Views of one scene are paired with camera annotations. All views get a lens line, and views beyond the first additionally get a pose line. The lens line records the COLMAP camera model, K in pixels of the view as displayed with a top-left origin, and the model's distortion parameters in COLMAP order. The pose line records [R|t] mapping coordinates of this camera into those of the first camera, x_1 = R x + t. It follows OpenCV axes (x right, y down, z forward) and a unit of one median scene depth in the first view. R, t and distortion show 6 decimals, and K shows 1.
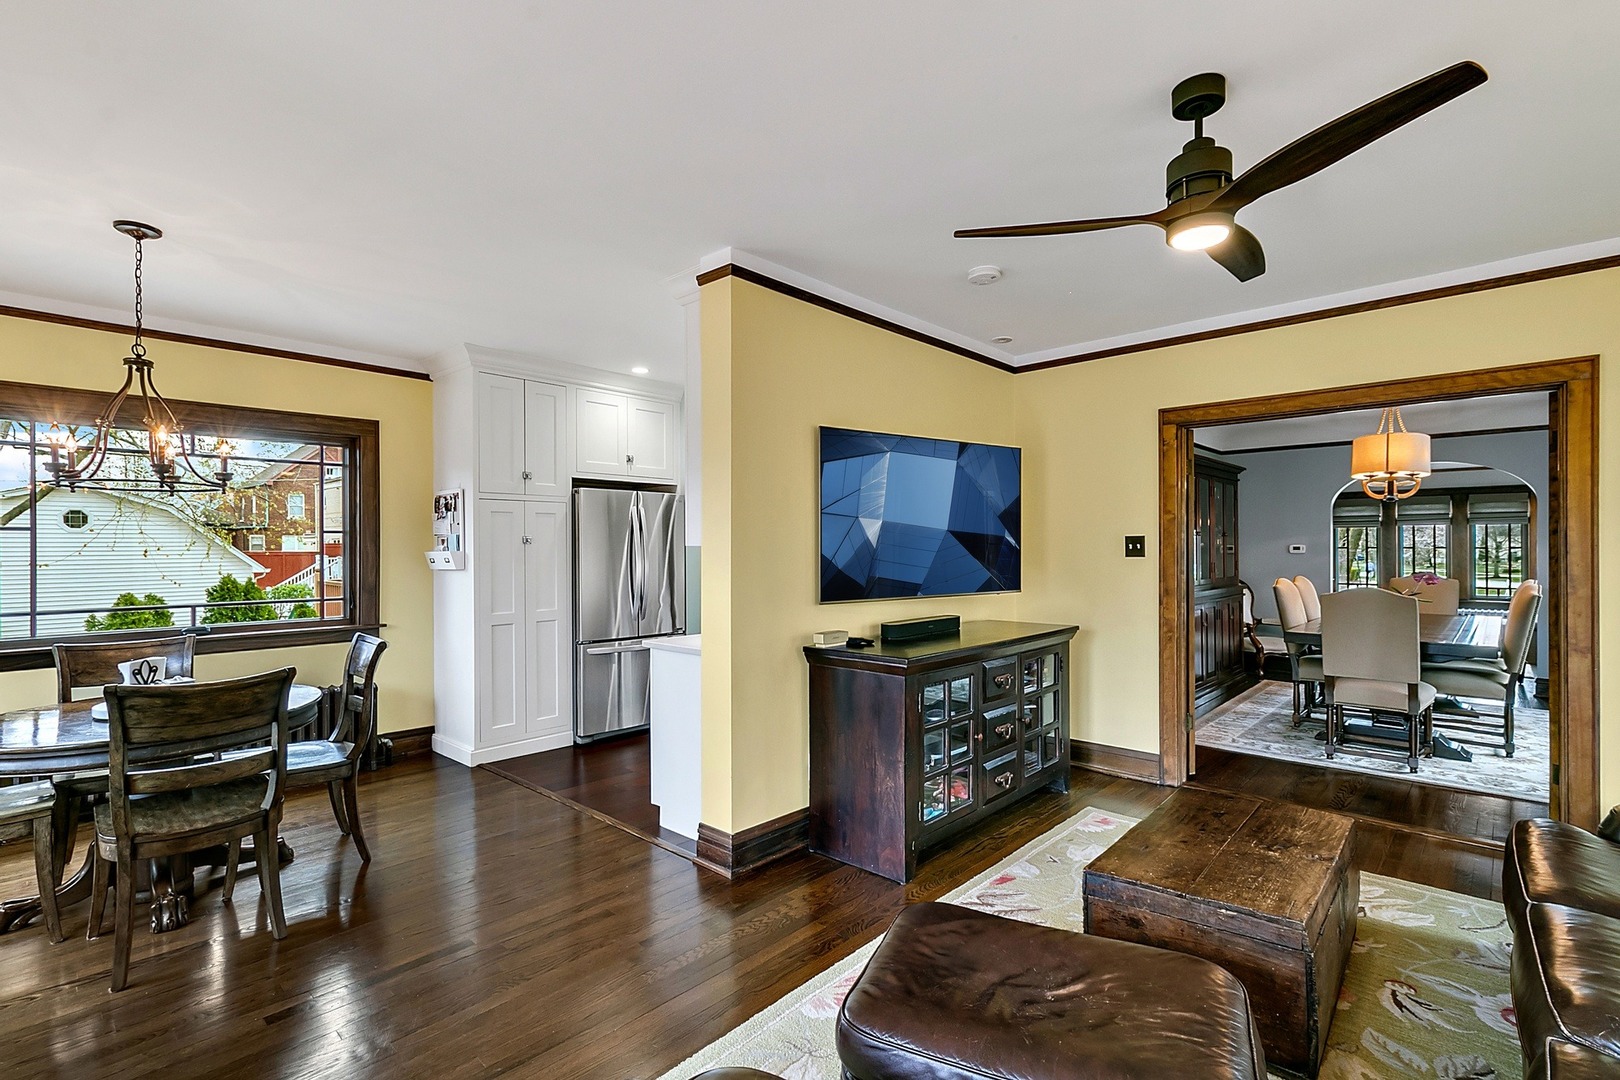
lens RADIAL K [[757.1, 0, 810.7], [0, 757.1, 545.1], [0, 0, 1]] dist [0.004437, 0.000920]
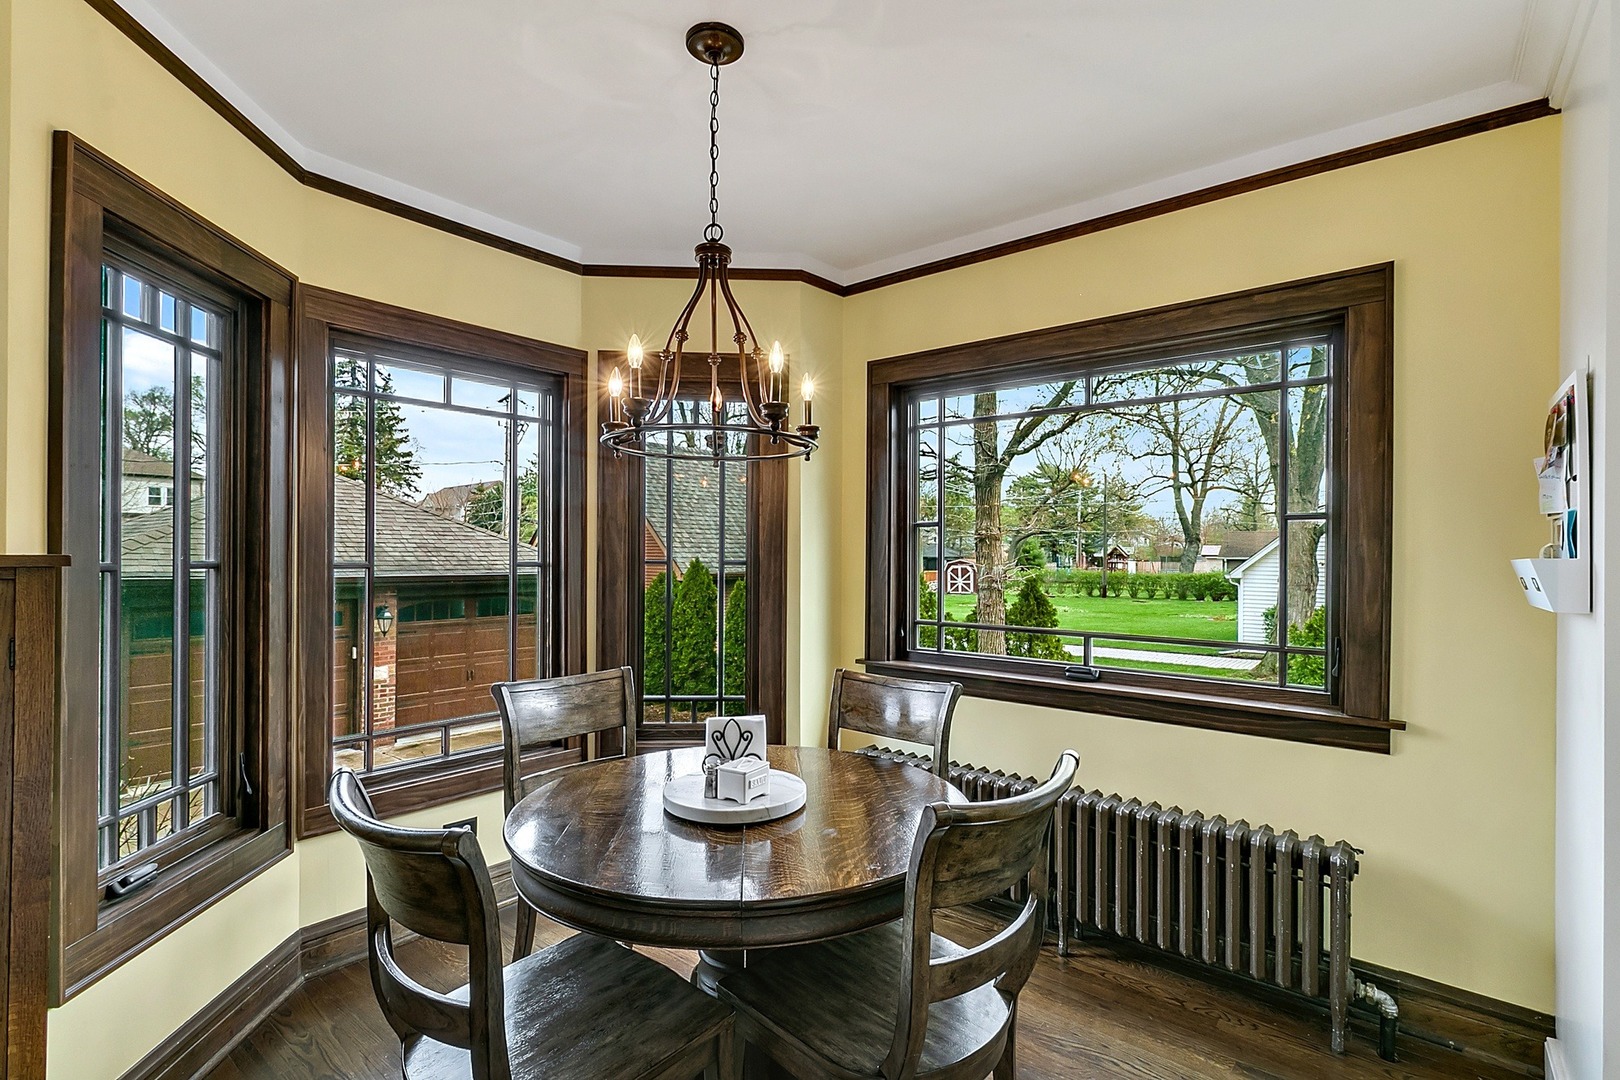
lens RADIAL K [[757.1, 0, 811.0], [0, 757.1, 551.2], [0, 0, 1]] dist [0.004437, 0.000920]
pose [[0.054929, 0.008588, -0.998453, -0.144762], [-0.002920, 0.999960, 0.008441, 0.002038], [0.998486, 0.002452, 0.054952, 0.641387]]
